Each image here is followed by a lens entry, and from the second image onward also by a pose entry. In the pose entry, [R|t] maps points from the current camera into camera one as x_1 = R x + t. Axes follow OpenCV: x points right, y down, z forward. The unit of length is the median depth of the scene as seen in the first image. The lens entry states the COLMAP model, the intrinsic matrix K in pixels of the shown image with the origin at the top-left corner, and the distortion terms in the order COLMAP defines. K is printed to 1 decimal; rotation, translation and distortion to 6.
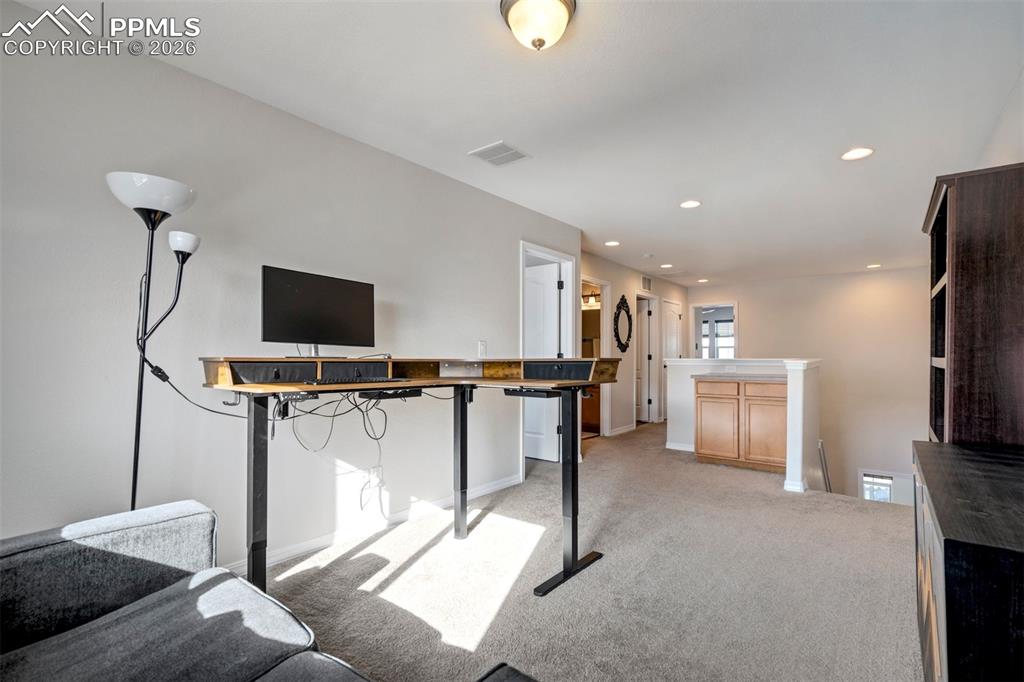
lens RADIAL K [[478.0, 0, 519.3], [0, 478.0, 346.1], [0, 0, 1]] dist [-0.043724, 0.022135]
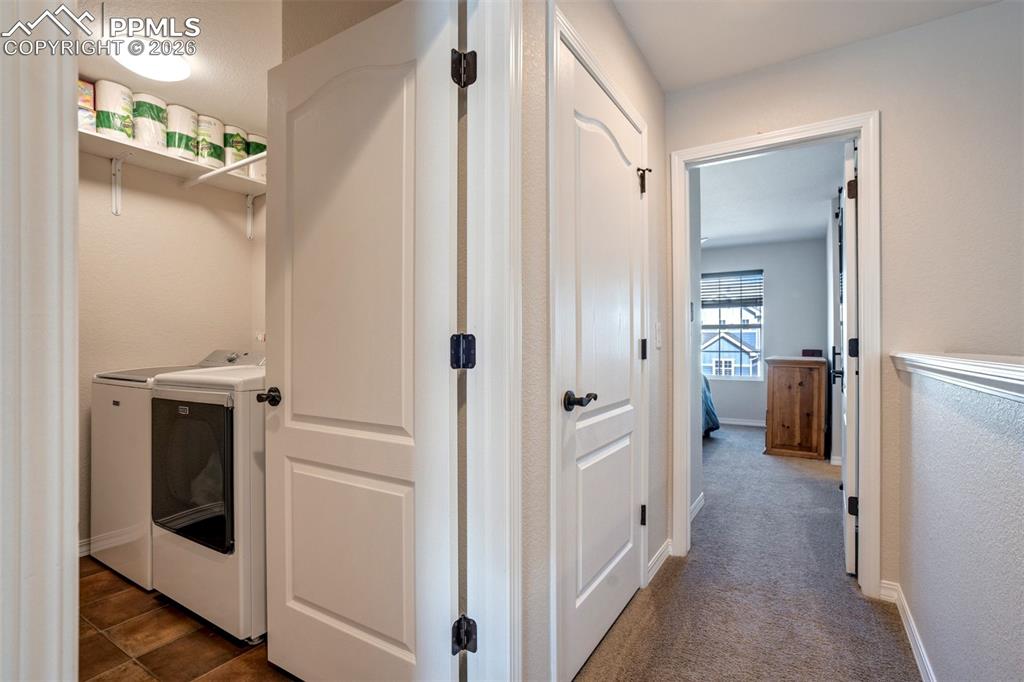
lens RADIAL K [[478.0, 0, 519.3], [0, 478.0, 346.1], [0, 0, 1]] dist [-0.043724, 0.022135]
pose [[0.993777, -0.002386, 0.111363, 0.320269], [-0.000049, 0.999761, 0.021863, 0.021330], [-0.111388, -0.021733, 0.993539, 0.986369]]
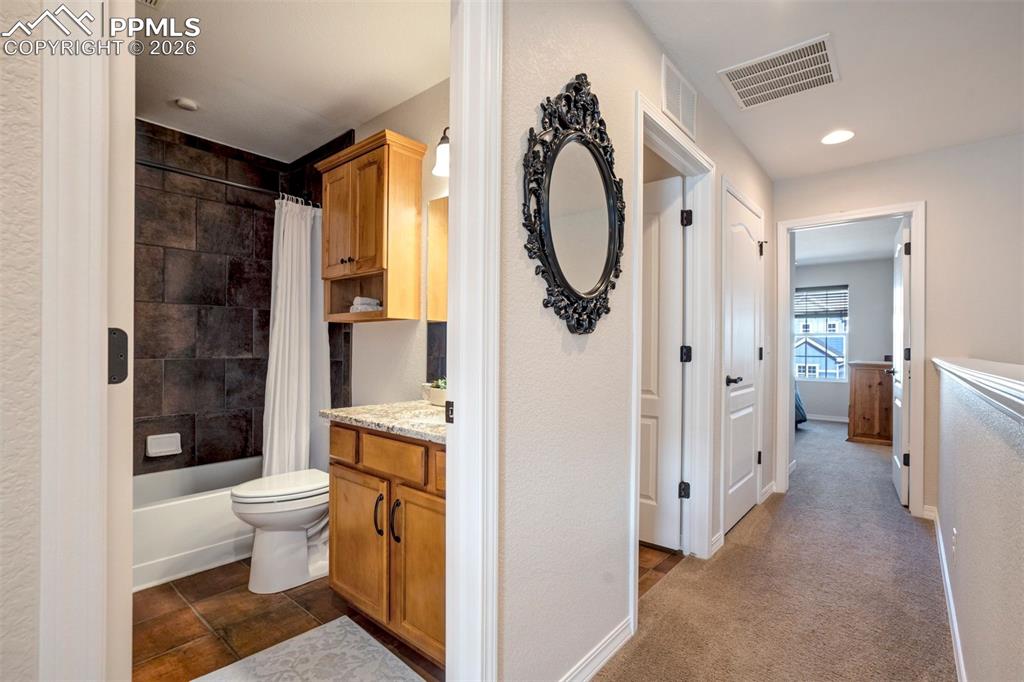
lens RADIAL K [[472.0, 0, 517.4], [0, 472.0, 348.1], [0, 0, 1]] dist [-0.043149, 0.021976]
pose [[0.999270, 0.006895, -0.037585, 0.199794], [-0.006097, 0.999754, 0.021308, 0.015675], [0.037722, -0.021063, 0.999066, 0.789357]]
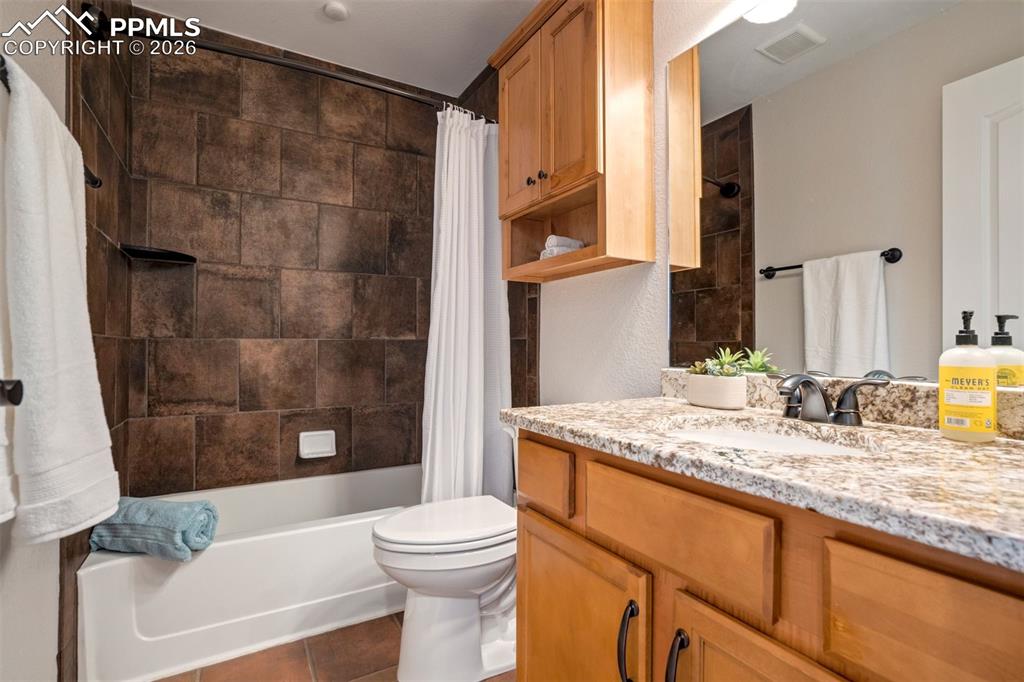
lens RADIAL K [[478.0, 0, 519.3], [0, 478.0, 346.1], [0, 0, 1]] dist [-0.043724, 0.022135]
pose [[0.929175, 0.000489, -0.369639, 0.137376], [0.005329, 0.999877, 0.014720, 0.035762], [0.369601, -0.015647, 0.929059, 0.915988]]
